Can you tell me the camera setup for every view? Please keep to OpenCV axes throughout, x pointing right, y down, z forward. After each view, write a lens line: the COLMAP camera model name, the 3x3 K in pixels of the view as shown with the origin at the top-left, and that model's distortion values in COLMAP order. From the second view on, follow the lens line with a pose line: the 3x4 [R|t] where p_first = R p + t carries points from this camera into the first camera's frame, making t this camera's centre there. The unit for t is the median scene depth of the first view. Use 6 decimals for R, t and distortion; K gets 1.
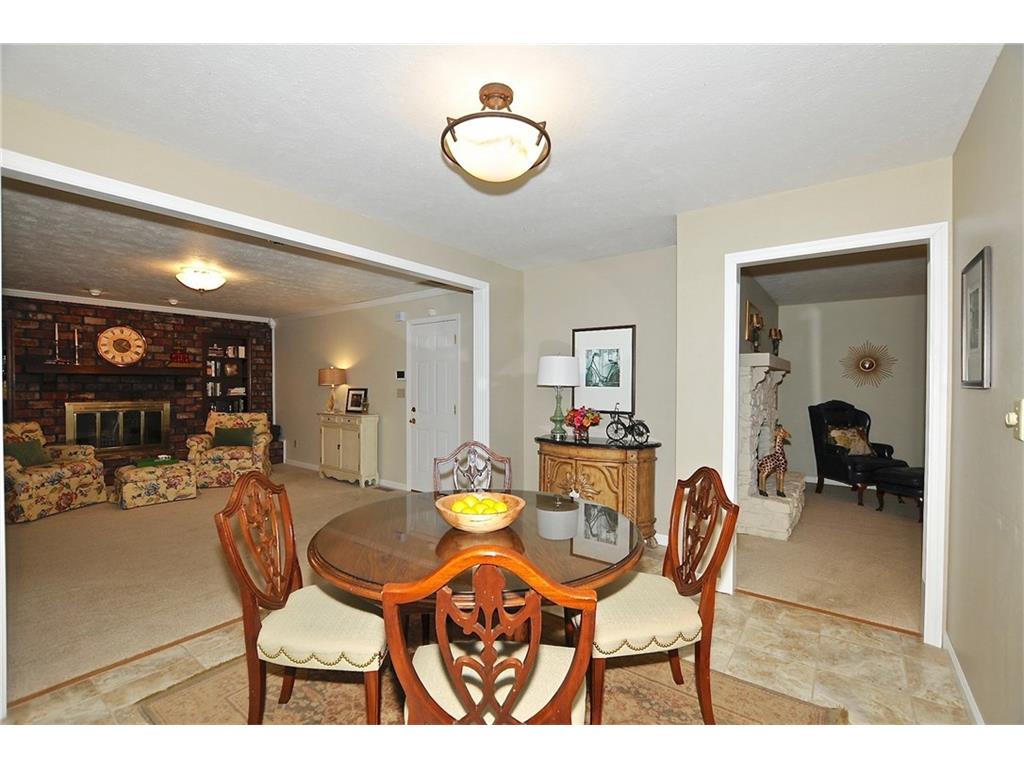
lens RADIAL K [[451.6, 0, 511.6], [0, 451.6, 390.8], [0, 0, 1]] dist [-0.032637, 0.004250]
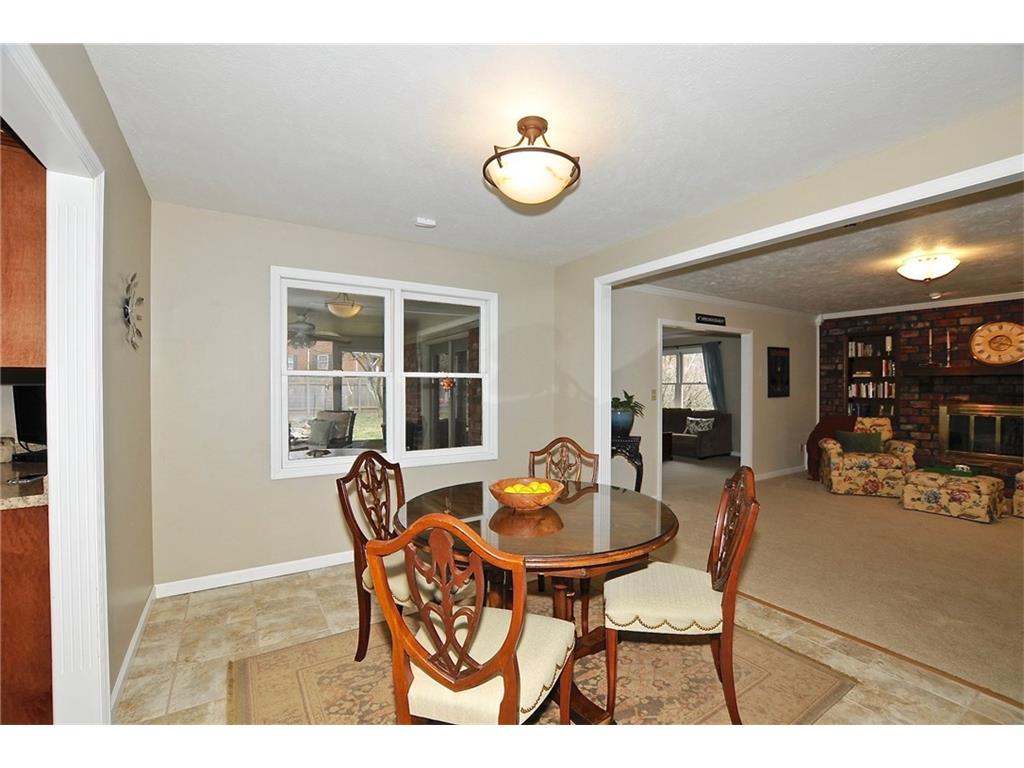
lens RADIAL K [[451.6, 0, 514.2], [0, 451.6, 390.9], [0, 0, 1]] dist [-0.032637, 0.004250]
pose [[-0.356750, 0.007817, -0.934167, 0.307624], [-0.013372, 0.999820, 0.013473, -0.003736], [0.934104, 0.017298, -0.356581, 0.401101]]
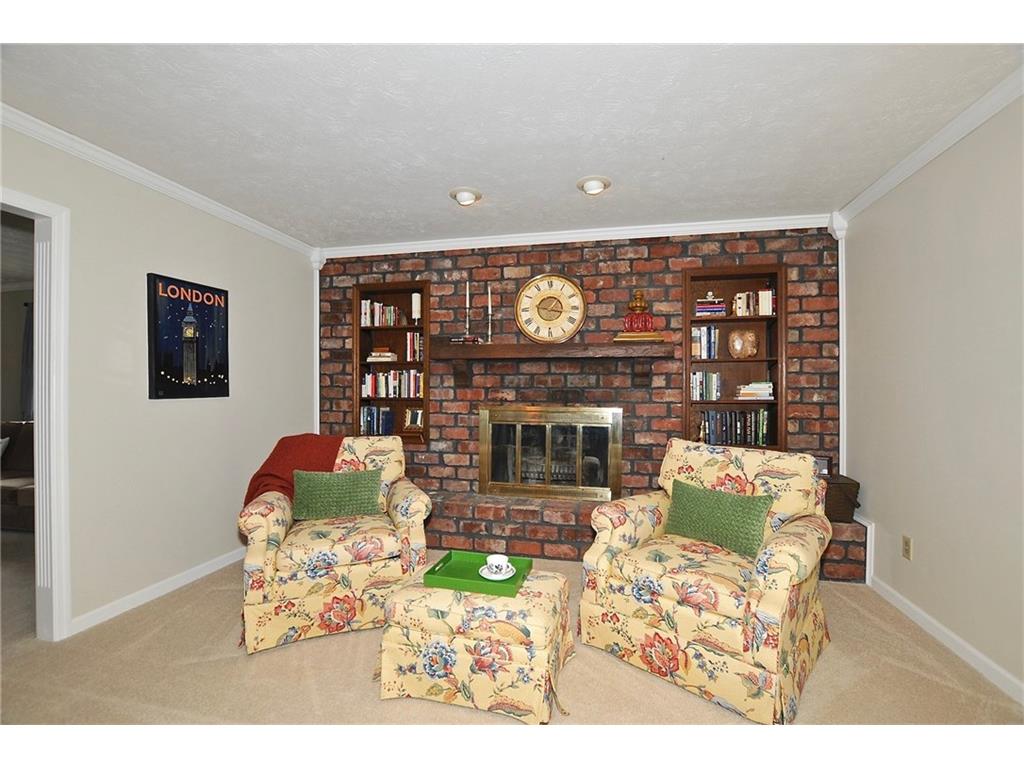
lens RADIAL K [[451.6, 0, 519.5], [0, 451.6, 388.8], [0, 0, 1]] dist [-0.032637, 0.004250]
pose [[0.422097, -0.002682, -0.906547, -0.377279], [-0.013532, 0.999866, -0.009258, 0.007690], [0.906450, 0.016175, 0.422004, 0.732966]]
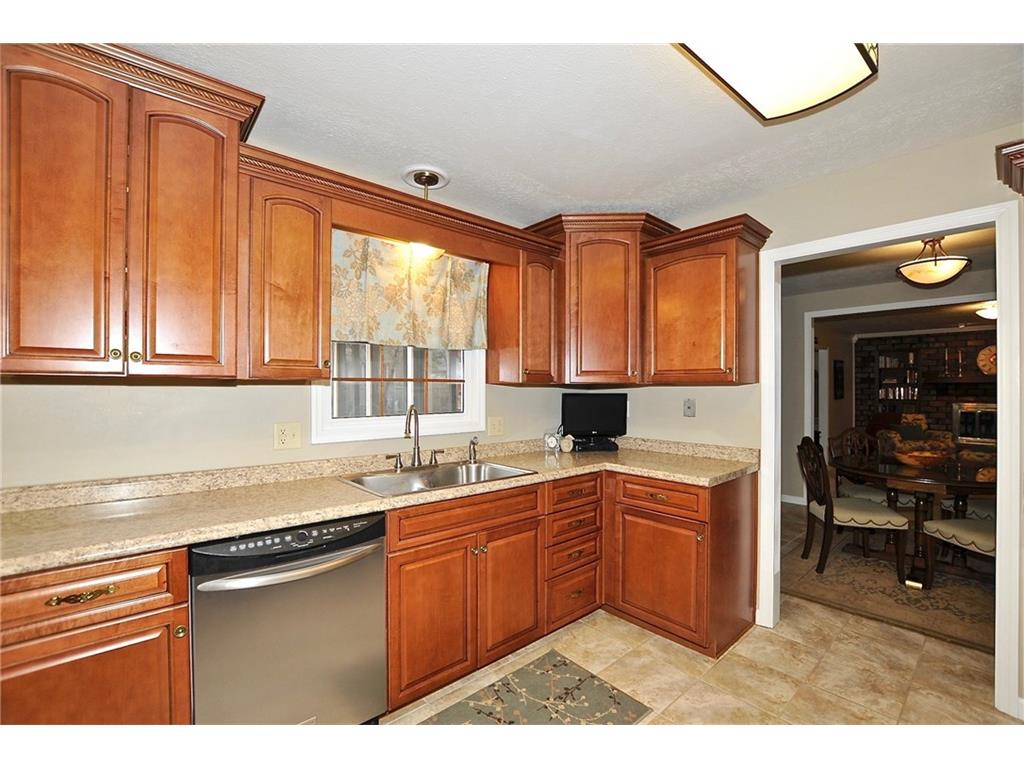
lens RADIAL K [[451.6, 0, 515.5], [0, 451.6, 390.0], [0, 0, 1]] dist [-0.032637, 0.004250]
pose [[-0.200437, 0.000845, -0.979706, 0.628889], [-0.012335, 0.999918, 0.003386, -0.002685], [0.979629, 0.012764, -0.200411, -0.101809]]
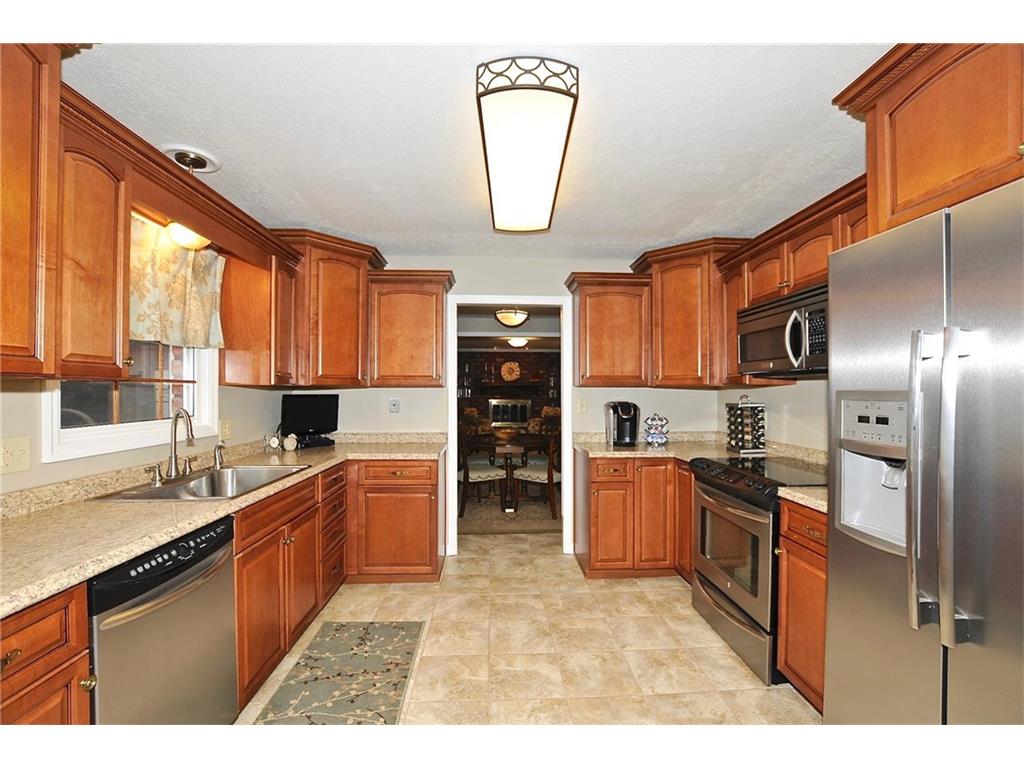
lens RADIAL K [[451.6, 0, 517.7], [0, 451.6, 388.5], [0, 0, 1]] dist [-0.032637, 0.004250]
pose [[0.643893, -0.003256, -0.765109, 0.696853], [-0.009521, 0.999879, -0.012268, -0.001241], [0.765057, 0.015183, 0.643784, -0.280437]]
